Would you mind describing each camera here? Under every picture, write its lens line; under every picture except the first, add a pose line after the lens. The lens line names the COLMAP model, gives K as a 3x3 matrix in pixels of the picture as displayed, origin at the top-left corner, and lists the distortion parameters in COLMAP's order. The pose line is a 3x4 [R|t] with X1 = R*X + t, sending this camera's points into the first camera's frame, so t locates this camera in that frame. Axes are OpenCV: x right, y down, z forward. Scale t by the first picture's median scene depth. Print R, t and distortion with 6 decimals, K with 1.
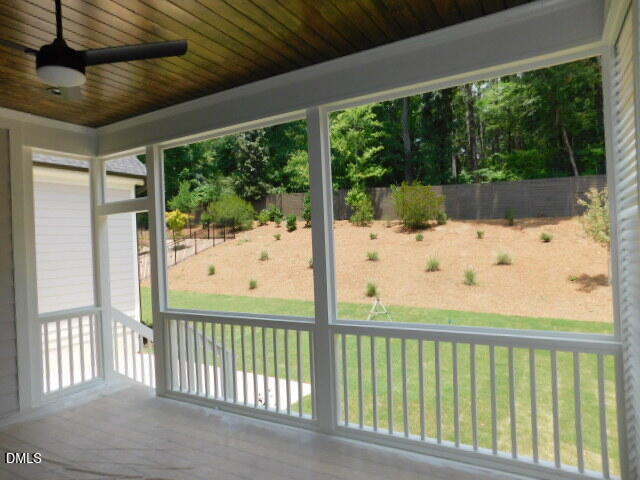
lens RADIAL K [[425.9, 0, 317.1], [0, 425.9, 239.4], [0, 0, 1]] dist [-0.067684, 0.073882]
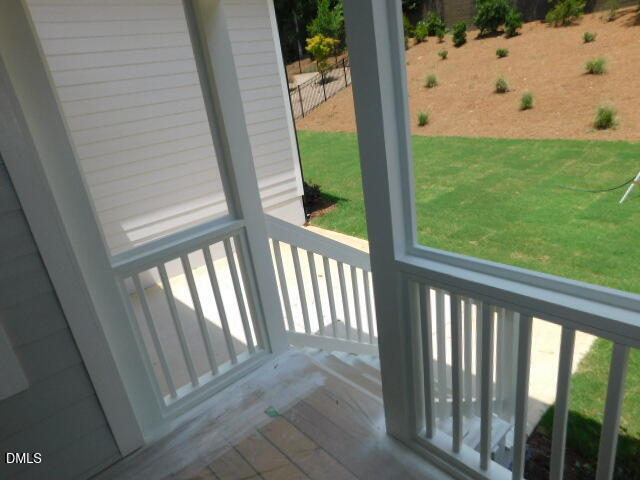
lens RADIAL K [[425.9, 0, 317.1], [0, 425.9, 239.4], [0, 0, 1]] dist [-0.067684, 0.073882]
pose [[0.945344, 0.026878, -0.324964, -0.057752], [0.098972, 0.925929, 0.364501, 0.003747], [0.310691, -0.376741, 0.872661, 0.123266]]
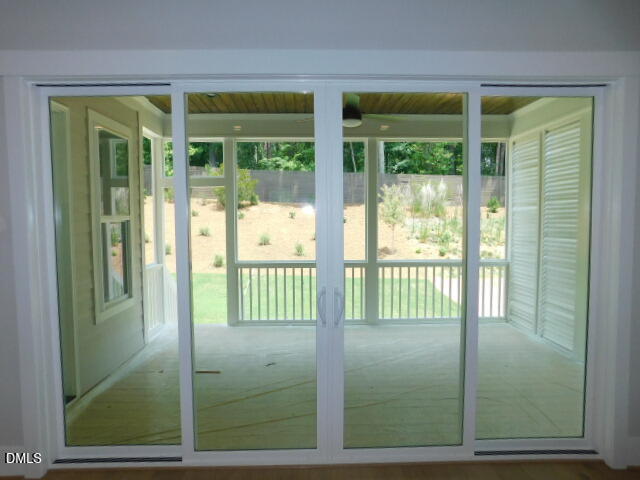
lens RADIAL K [[425.9, 0, 317.1], [0, 425.9, 239.4], [0, 0, 1]] dist [-0.067684, 0.073882]
pose [[0.852148, 0.007210, 0.523251, -0.155387], [-0.032776, 0.998677, 0.039617, 0.005770], [-0.522273, -0.050909, 0.851257, -0.052951]]
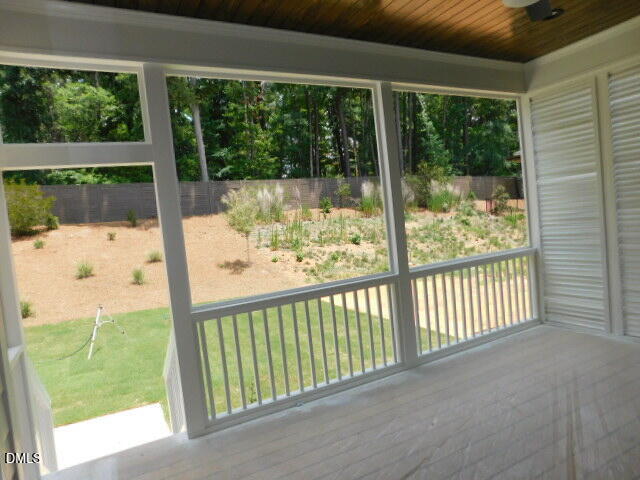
lens RADIAL K [[422.9, 0, 316.2], [0, 422.9, 241.5], [0, 0, 1]] dist [-0.061923, 0.032488]
pose [[0.528160, -0.060240, 0.847005, -0.150292], [0.073848, 0.996960, 0.024857, 0.009151], [-0.845928, 0.049421, 0.531003, 0.082932]]
